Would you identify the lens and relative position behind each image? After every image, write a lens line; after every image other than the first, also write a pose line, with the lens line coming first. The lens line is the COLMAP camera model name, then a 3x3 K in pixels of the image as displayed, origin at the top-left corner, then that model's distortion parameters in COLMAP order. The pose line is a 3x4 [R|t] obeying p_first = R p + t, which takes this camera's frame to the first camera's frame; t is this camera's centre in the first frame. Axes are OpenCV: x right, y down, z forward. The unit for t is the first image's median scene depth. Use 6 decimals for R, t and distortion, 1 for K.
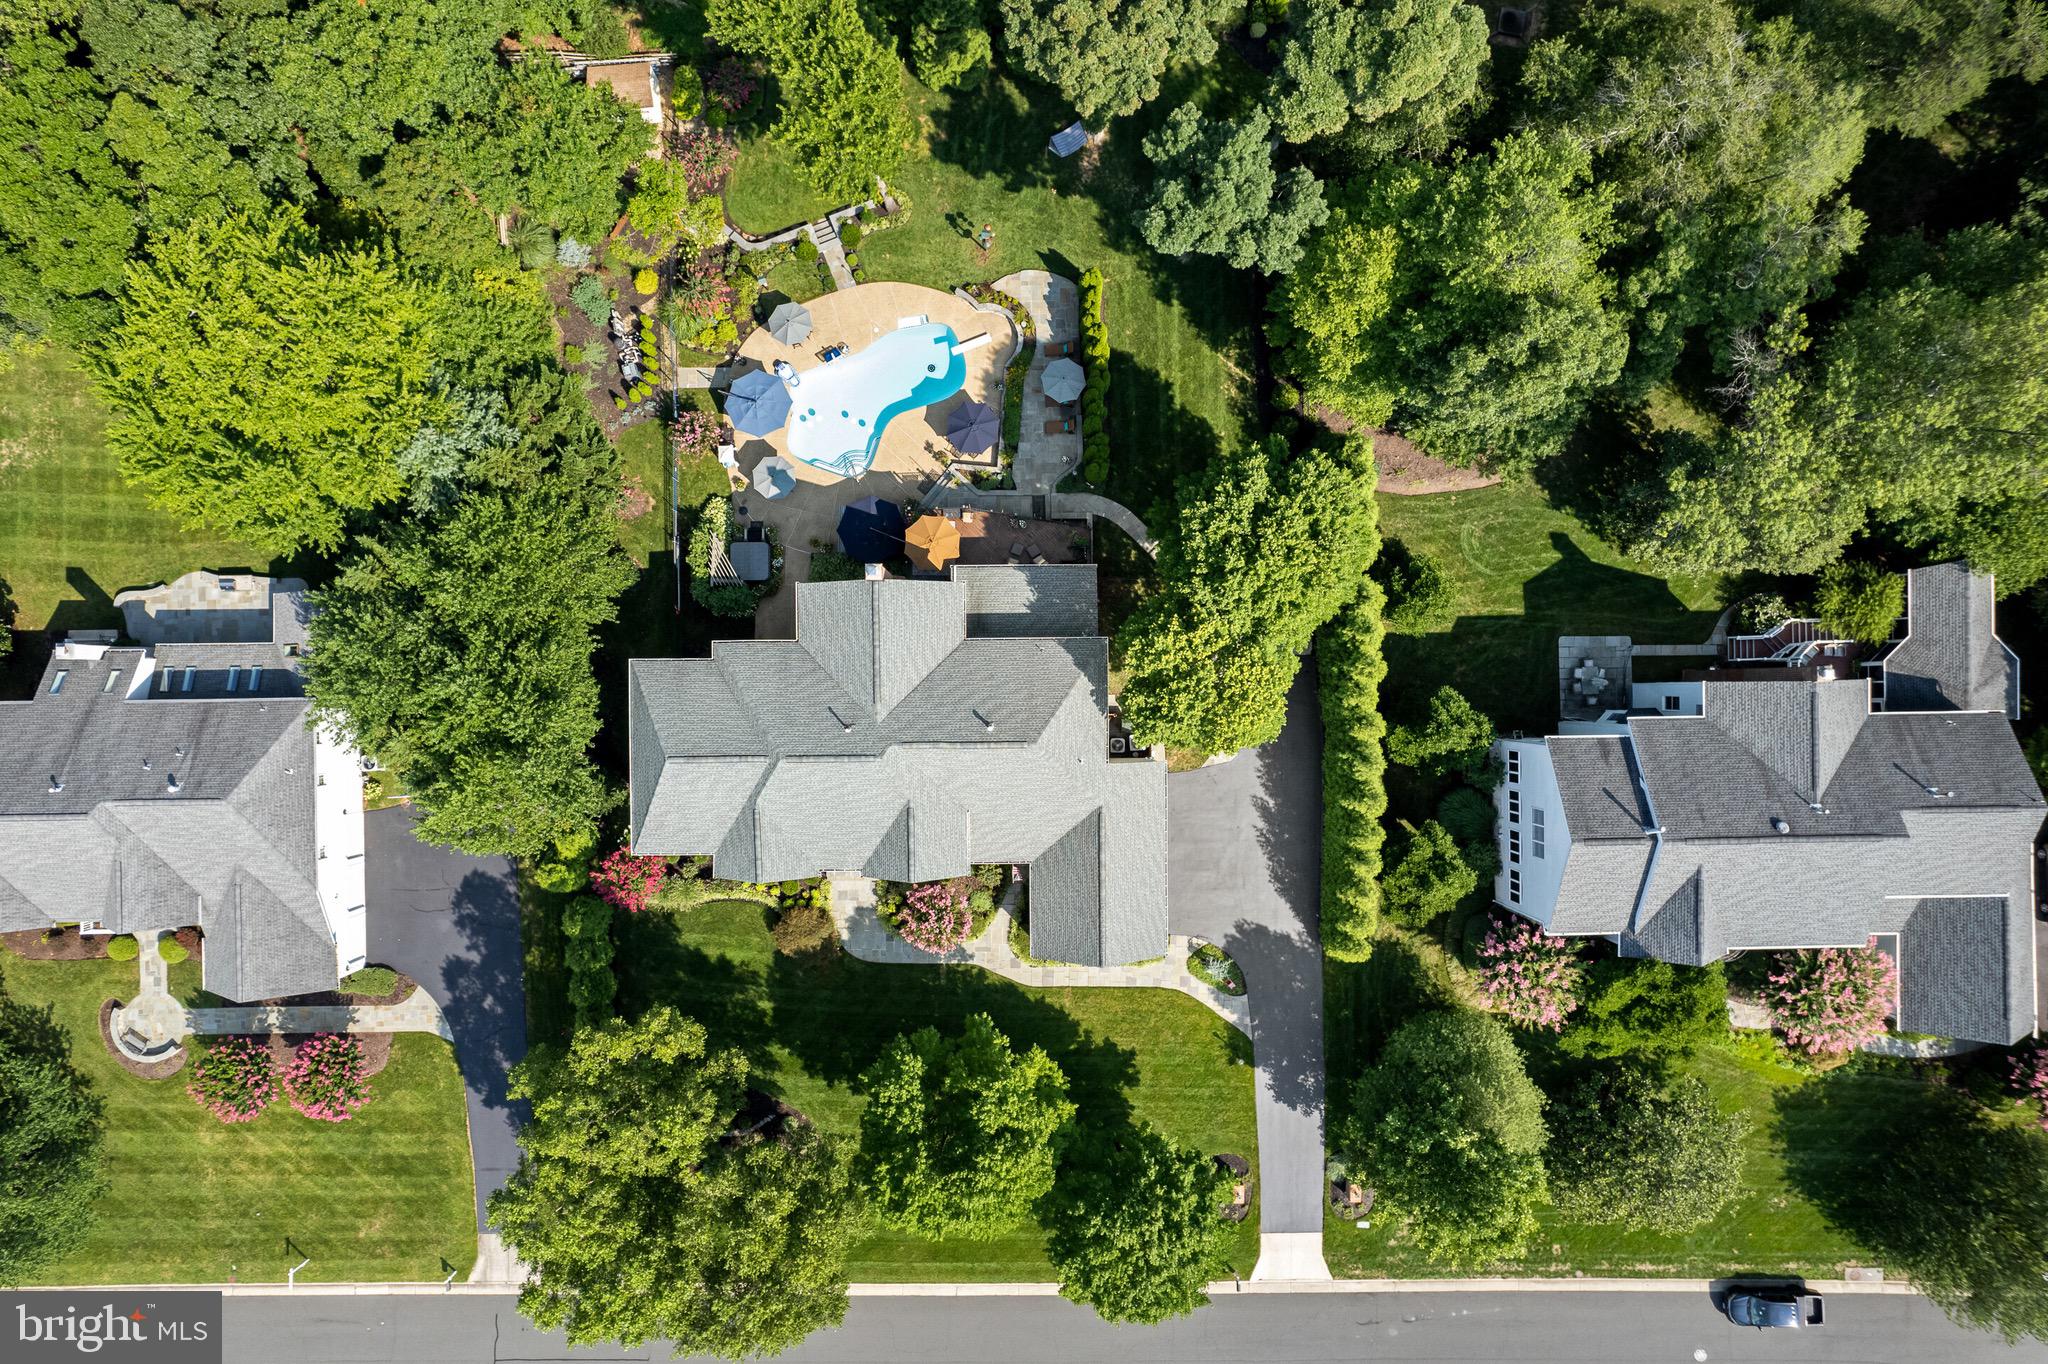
lens RADIAL K [[1322.0, 0, 1024.0], [0, 1322.0, 682.0], [0, 0, 1]] dist [-0.086200, 0.074478]
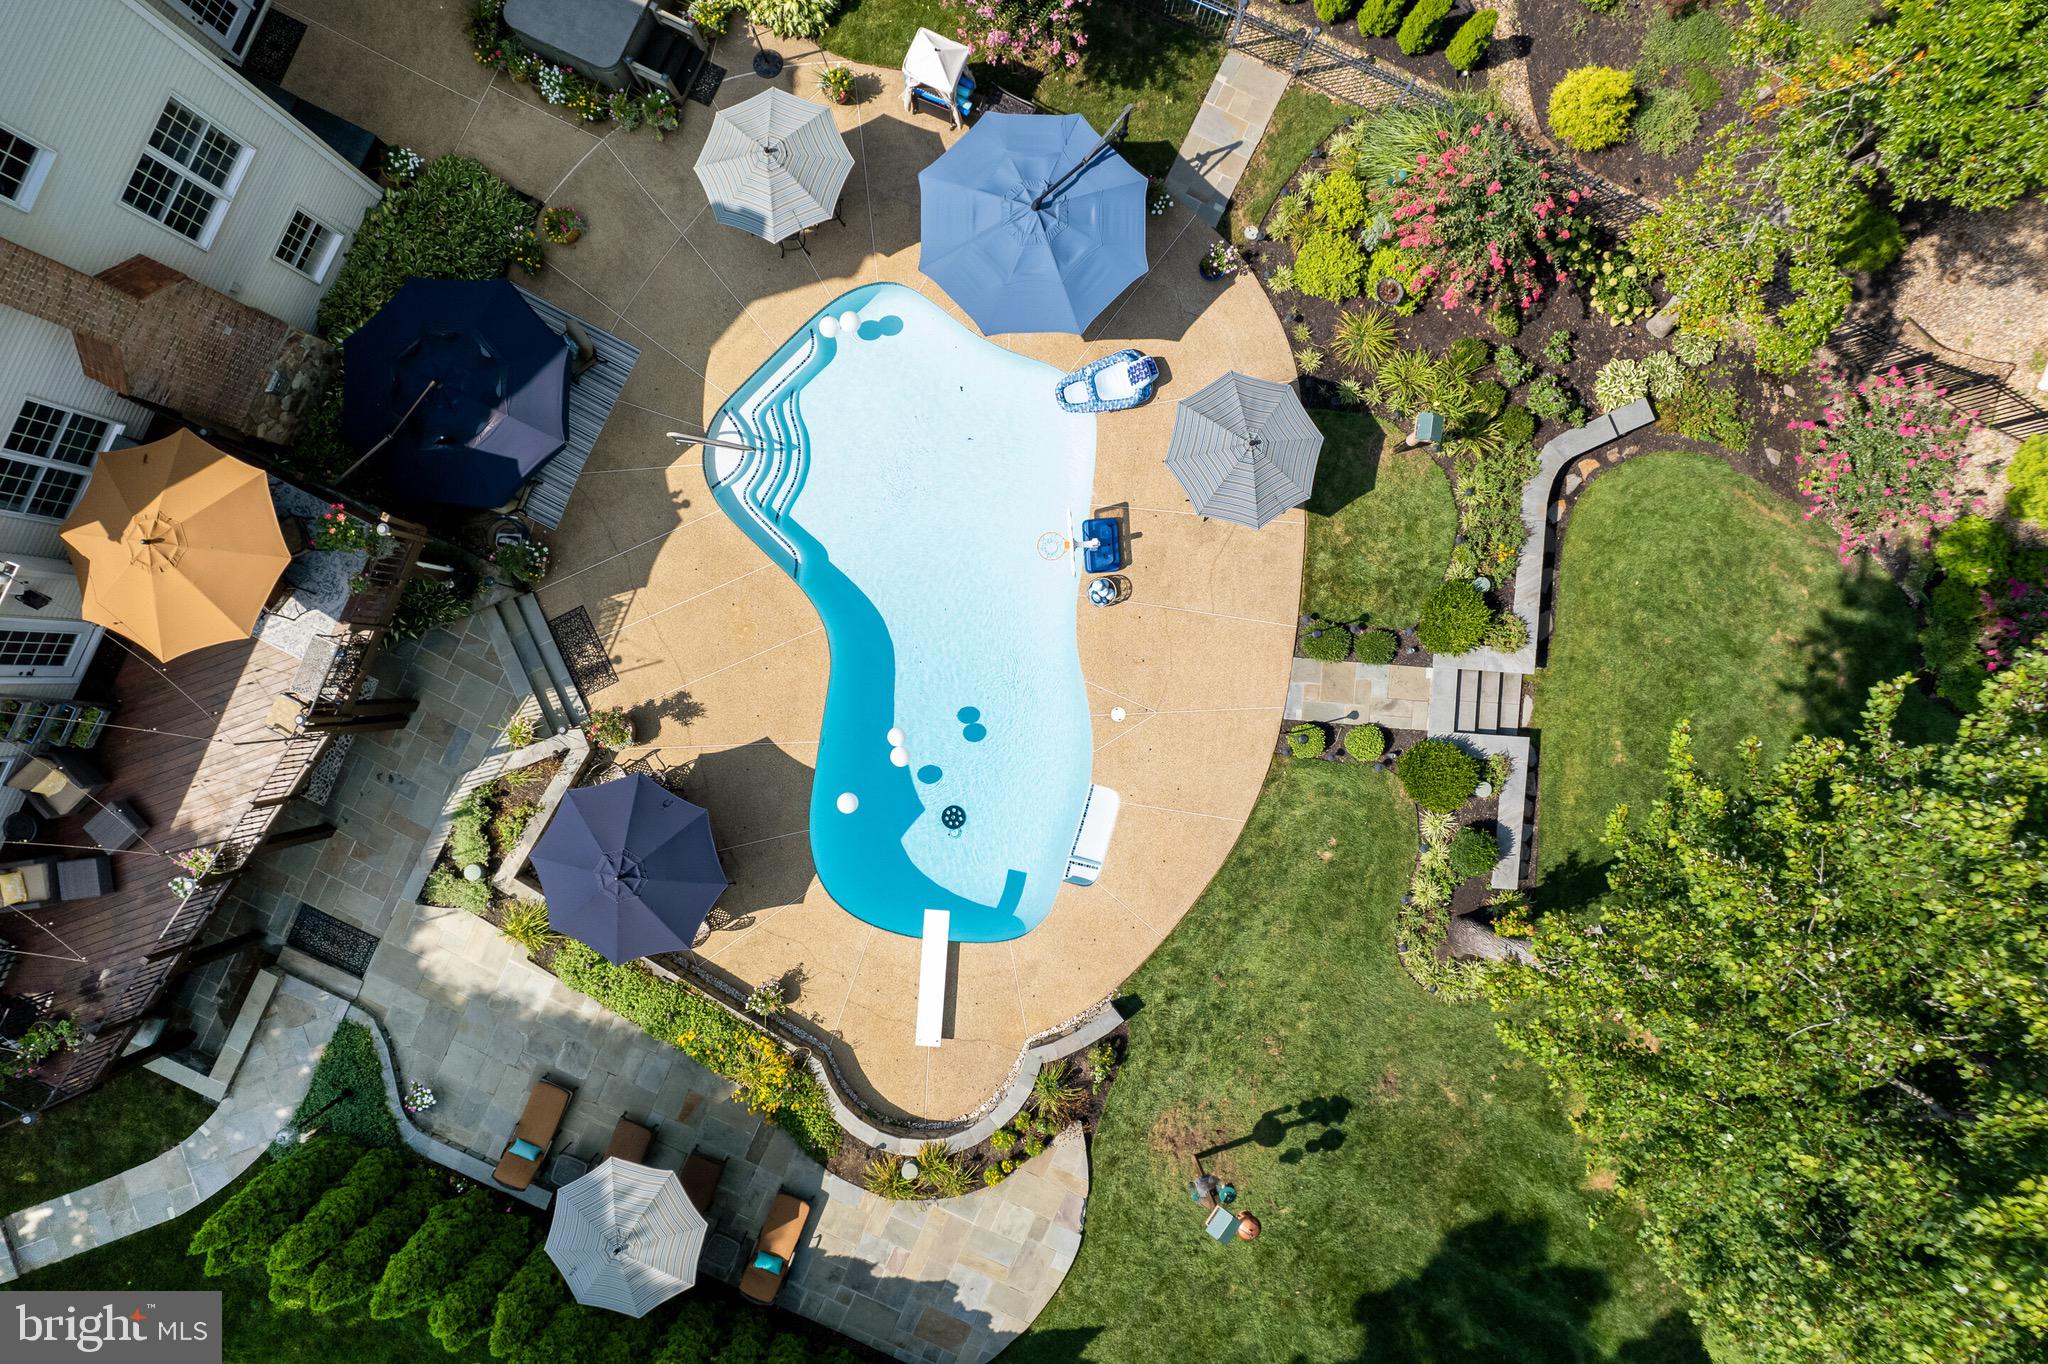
lens RADIAL K [[1322.0, 0, 1024.0], [0, 1322.0, 682.0], [0, 0, 1]] dist [-0.086200, 0.074478]
pose [[-0.432390, 0.901683, -0.002524, -0.109726], [-0.901667, -0.432360, 0.007826, -0.248131], [0.005965, 0.005660, 0.999966, 0.697789]]
